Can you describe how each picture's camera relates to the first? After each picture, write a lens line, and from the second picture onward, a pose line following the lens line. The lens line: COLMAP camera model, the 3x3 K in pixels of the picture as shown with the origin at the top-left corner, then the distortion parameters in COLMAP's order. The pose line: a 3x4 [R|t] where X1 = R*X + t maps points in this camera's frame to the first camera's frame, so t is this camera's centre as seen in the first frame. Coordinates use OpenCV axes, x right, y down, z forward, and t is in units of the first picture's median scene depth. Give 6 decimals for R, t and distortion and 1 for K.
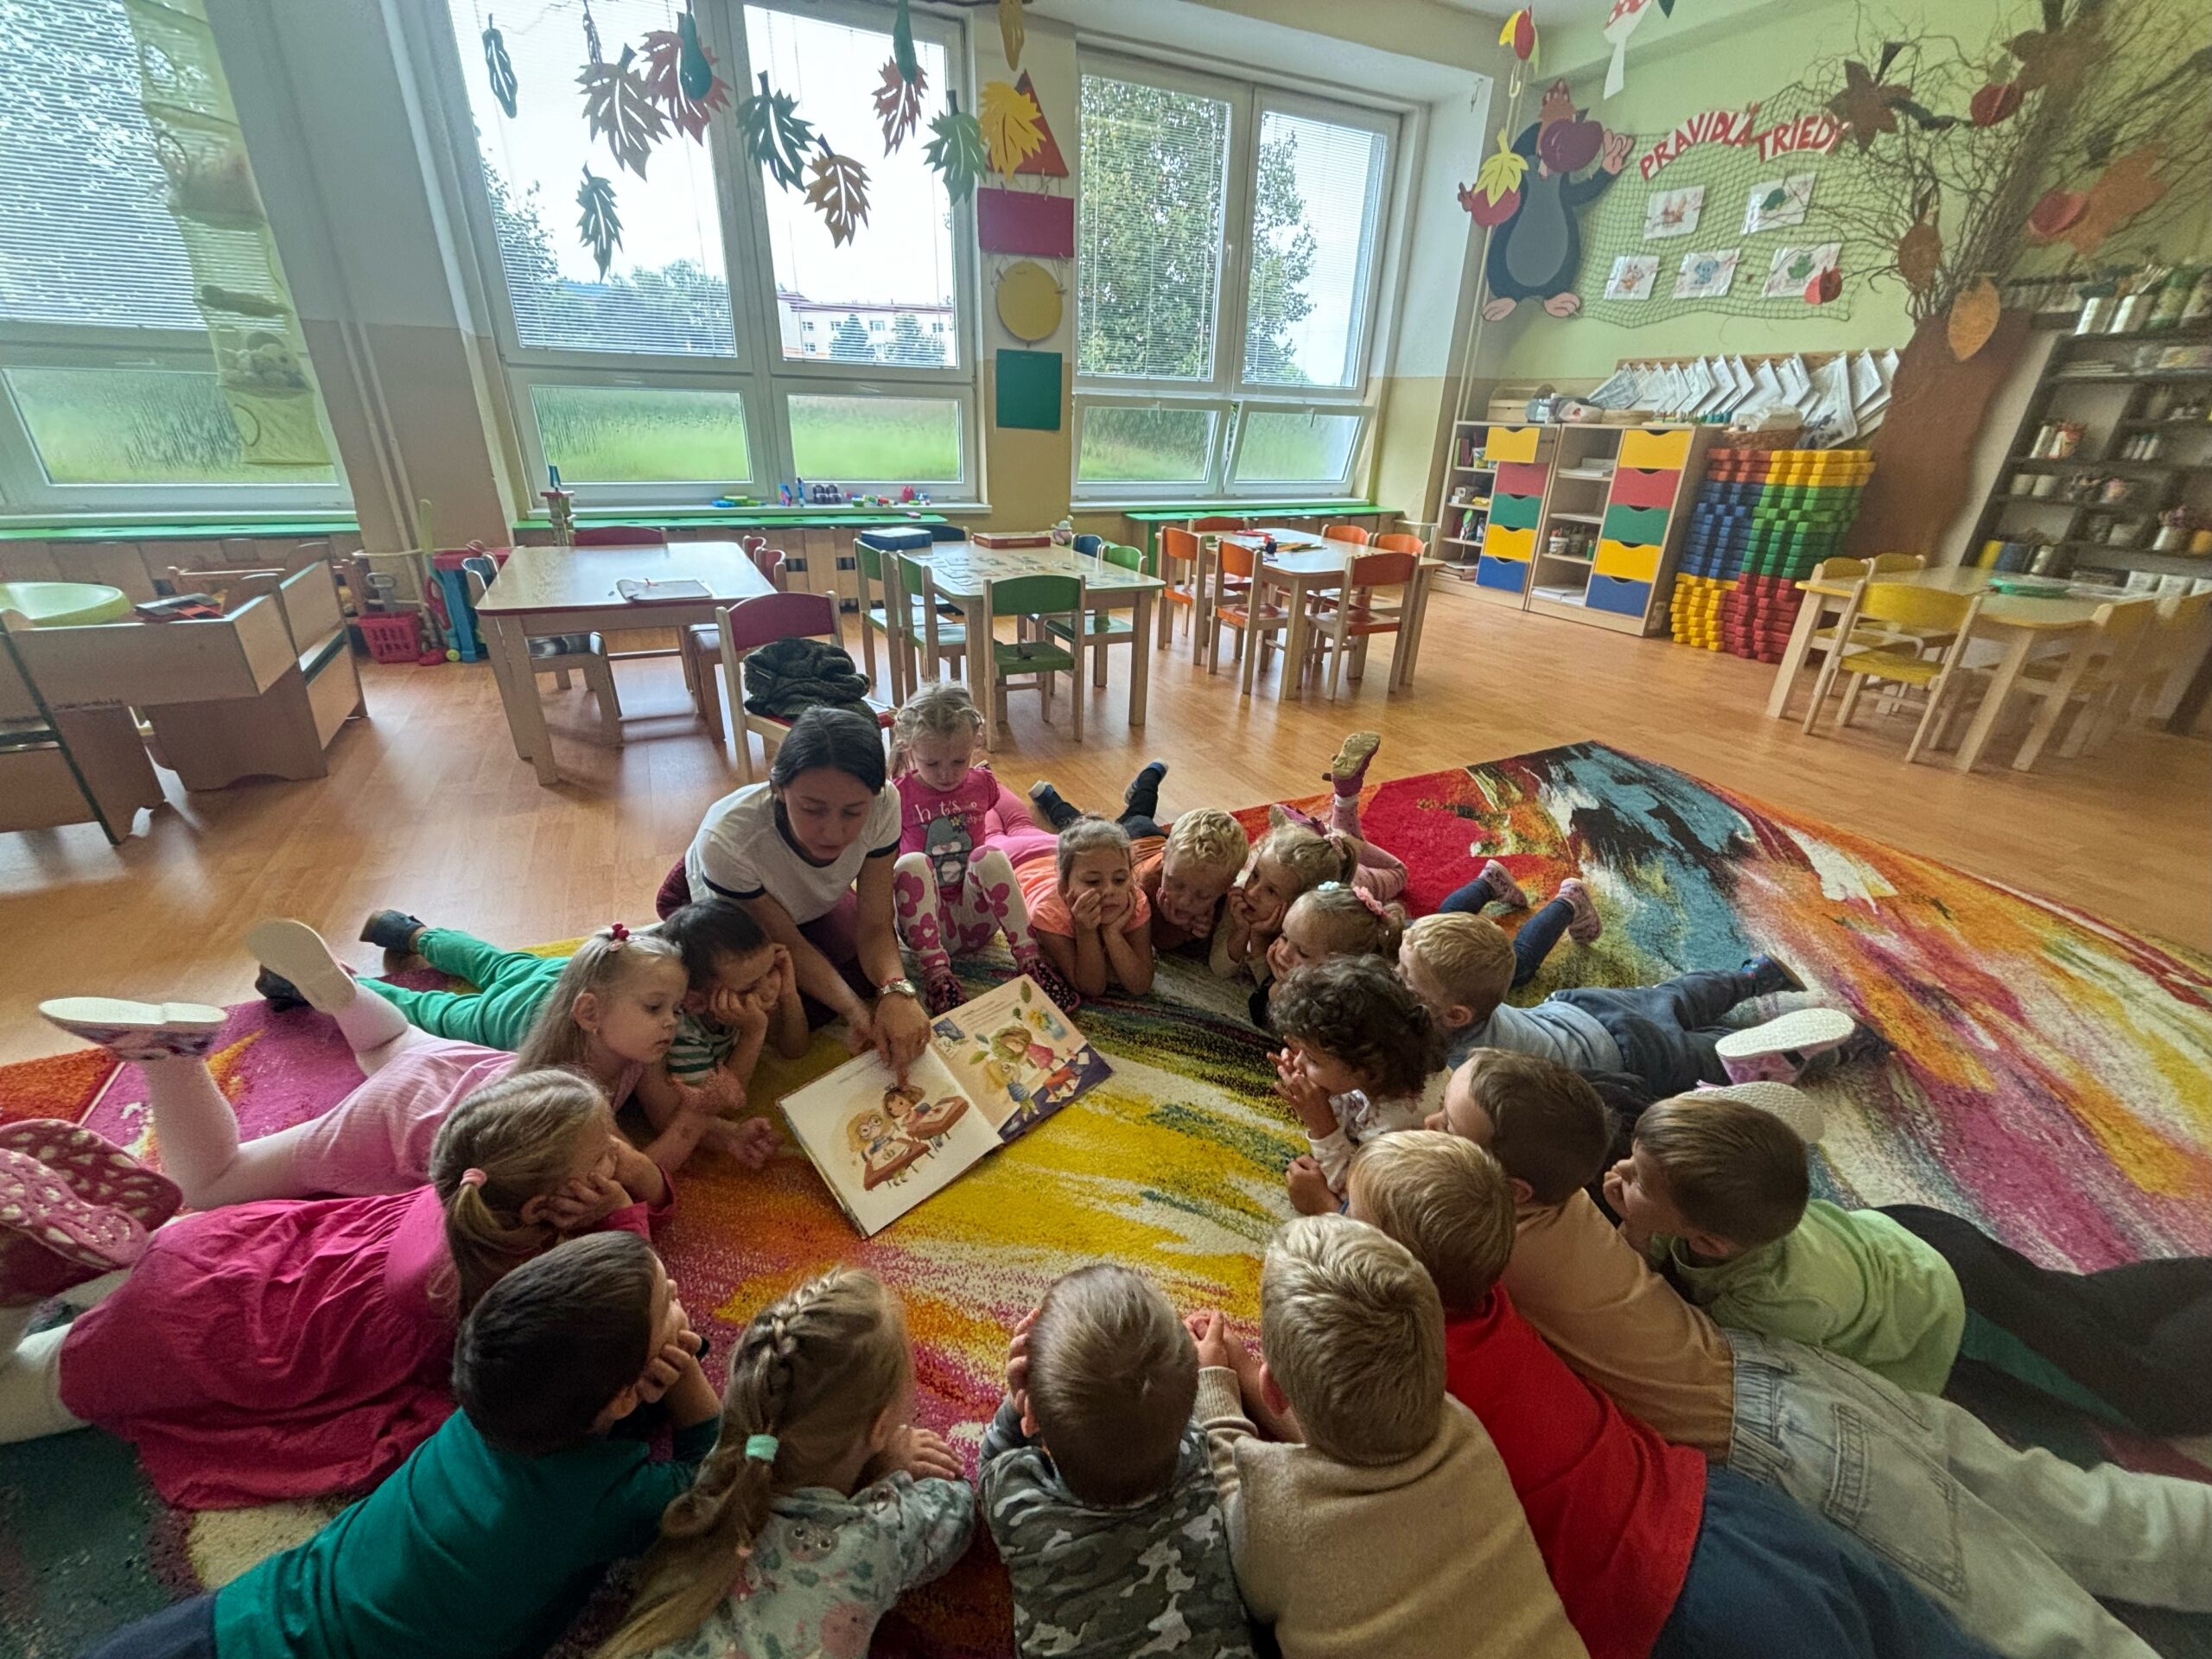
lens RADIAL K [[881.9, 0, 1106.0], [0, 881.9, 829.5], [0, 0, 1]] dist [-0.000457, -0.000078]
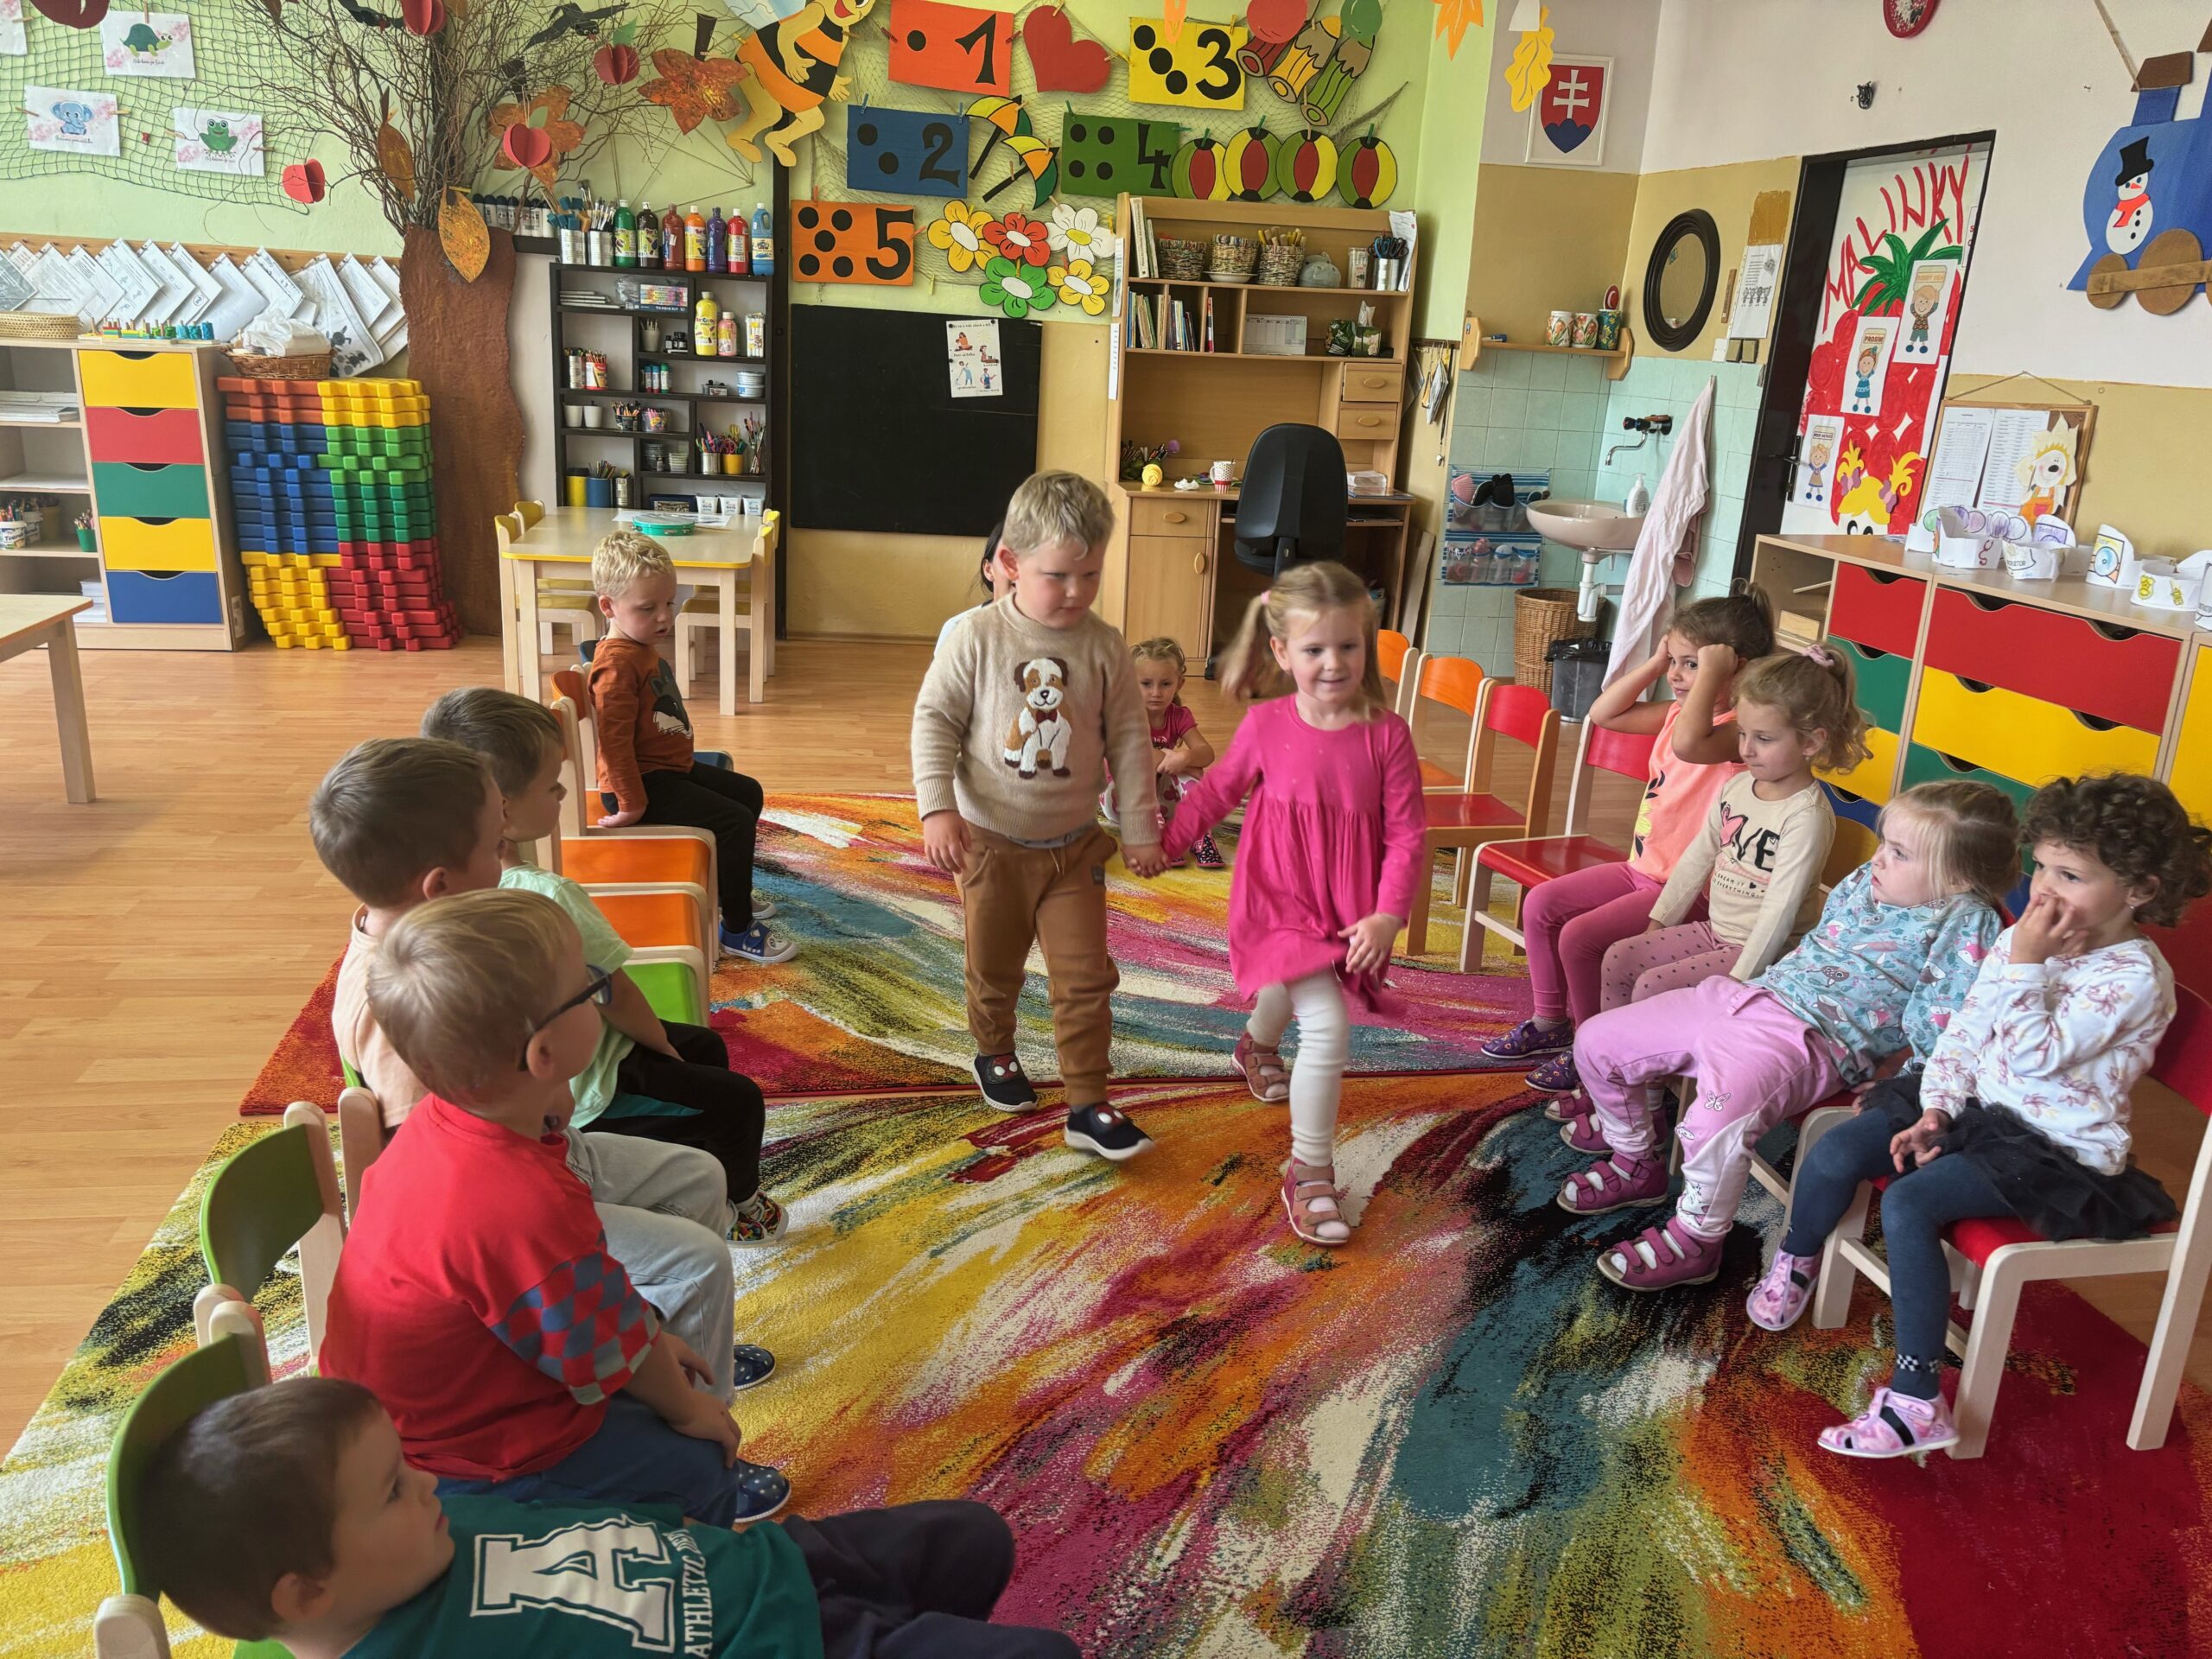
lens RADIAL K [[1700.4, 0, 1140.2], [0, 1700.4, 848.5], [0, 0, 1]] dist [0.034867, -0.046300]
pose [[0.254080, -0.293721, 0.921505, -0.524204], [0.361761, 0.912475, 0.191097, -0.099020], [-0.896979, 0.284811, 0.338098, 0.004199]]
